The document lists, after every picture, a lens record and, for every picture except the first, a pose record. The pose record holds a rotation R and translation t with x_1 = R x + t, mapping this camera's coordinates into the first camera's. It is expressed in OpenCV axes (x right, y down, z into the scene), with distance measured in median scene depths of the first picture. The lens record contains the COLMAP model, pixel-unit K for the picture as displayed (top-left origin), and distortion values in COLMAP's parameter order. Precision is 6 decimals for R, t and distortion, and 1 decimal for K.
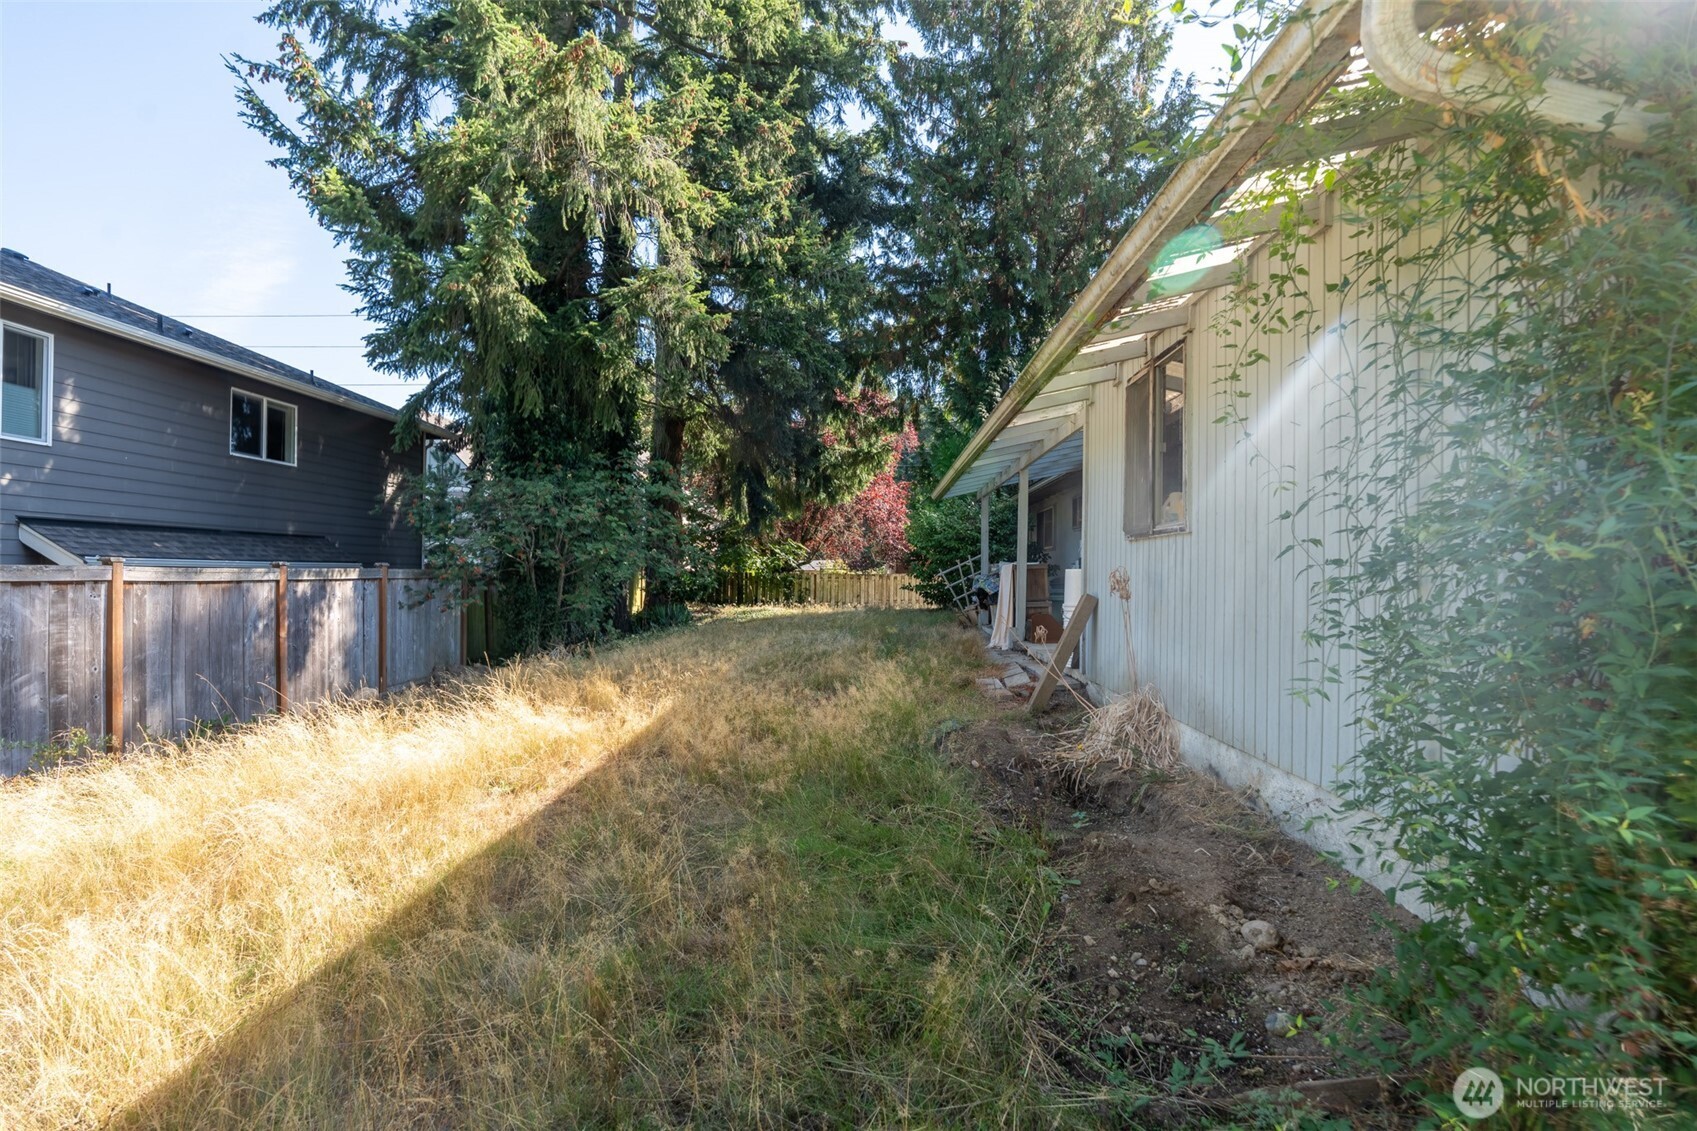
lens RADIAL K [[842.5, 0, 832.5], [0, 842.5, 574.8], [0, 0, 1]] dist [-0.009011, -0.000940]
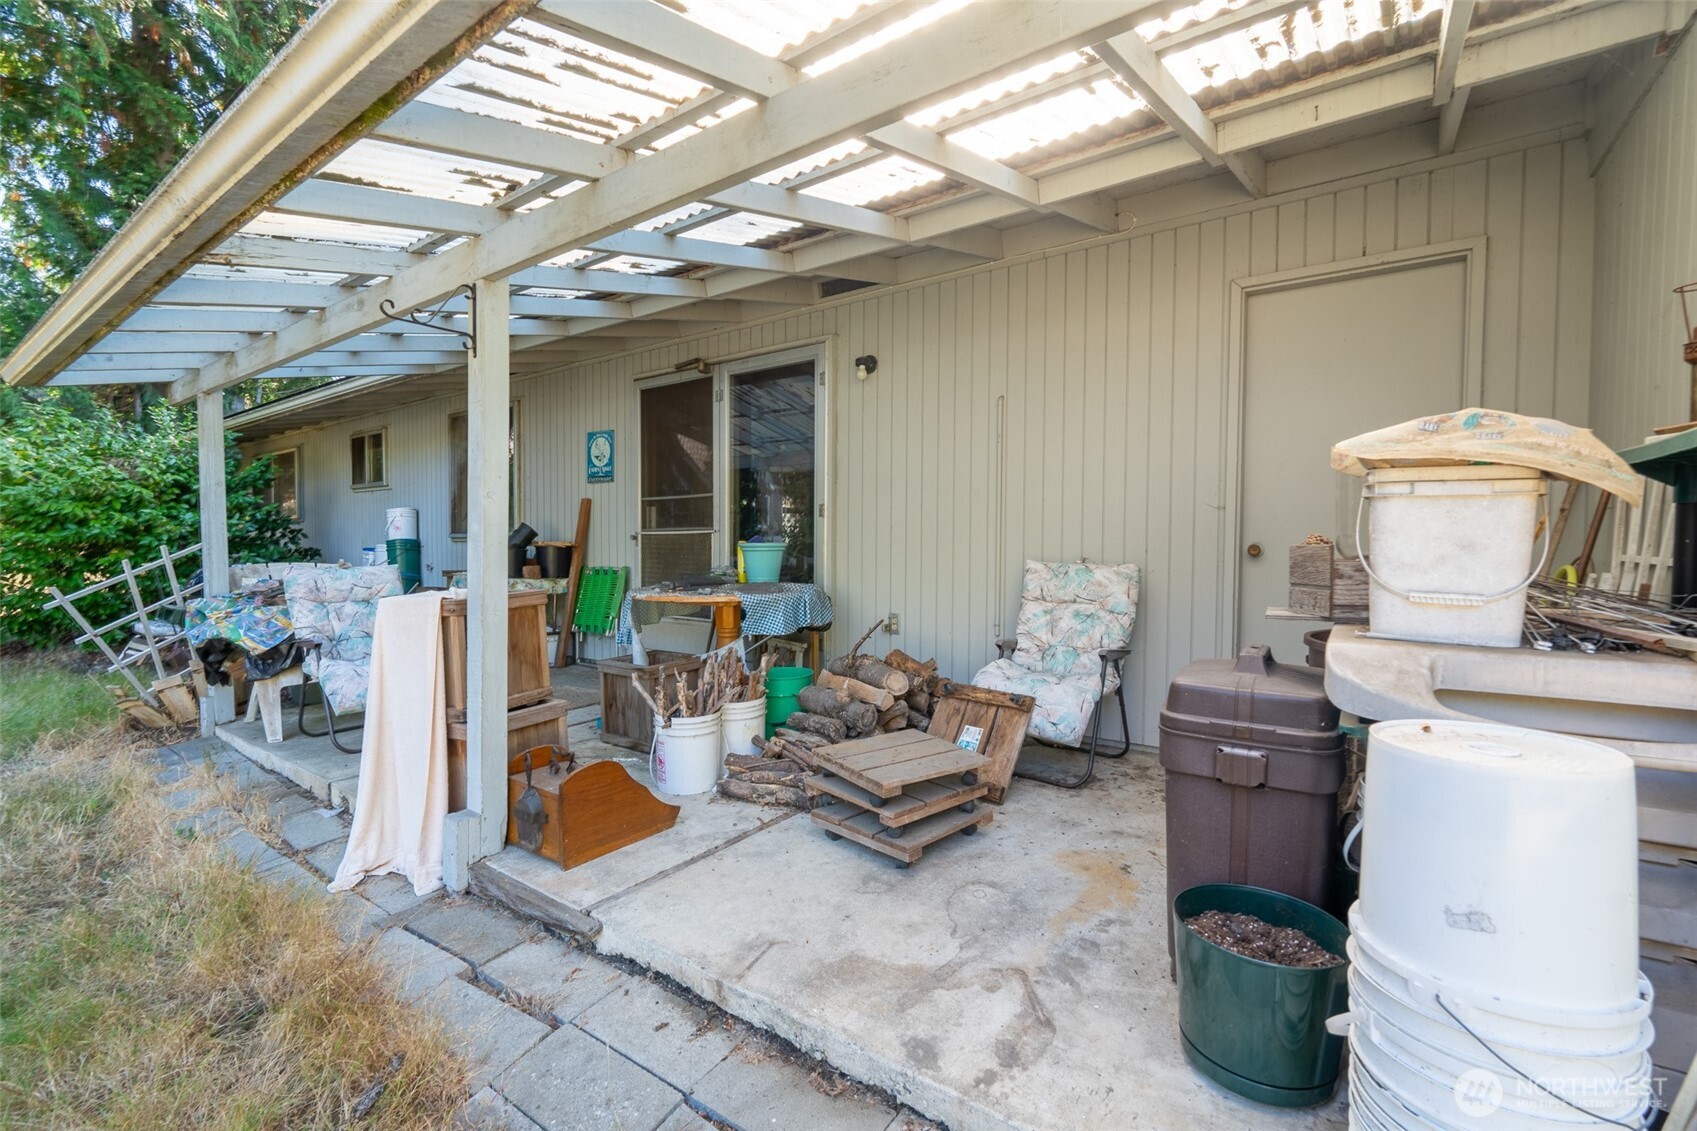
lens RADIAL K [[739.4, 0, 859.6], [0, 739.4, 571.8], [0, 0, 1]] dist [-0.013502, 0.001301]
pose [[0.544572, -0.036807, 0.837906, 0.101204], [0.001519, 0.999078, 0.042899, -0.040498], [-0.838713, -0.022089, 0.544125, 0.959858]]
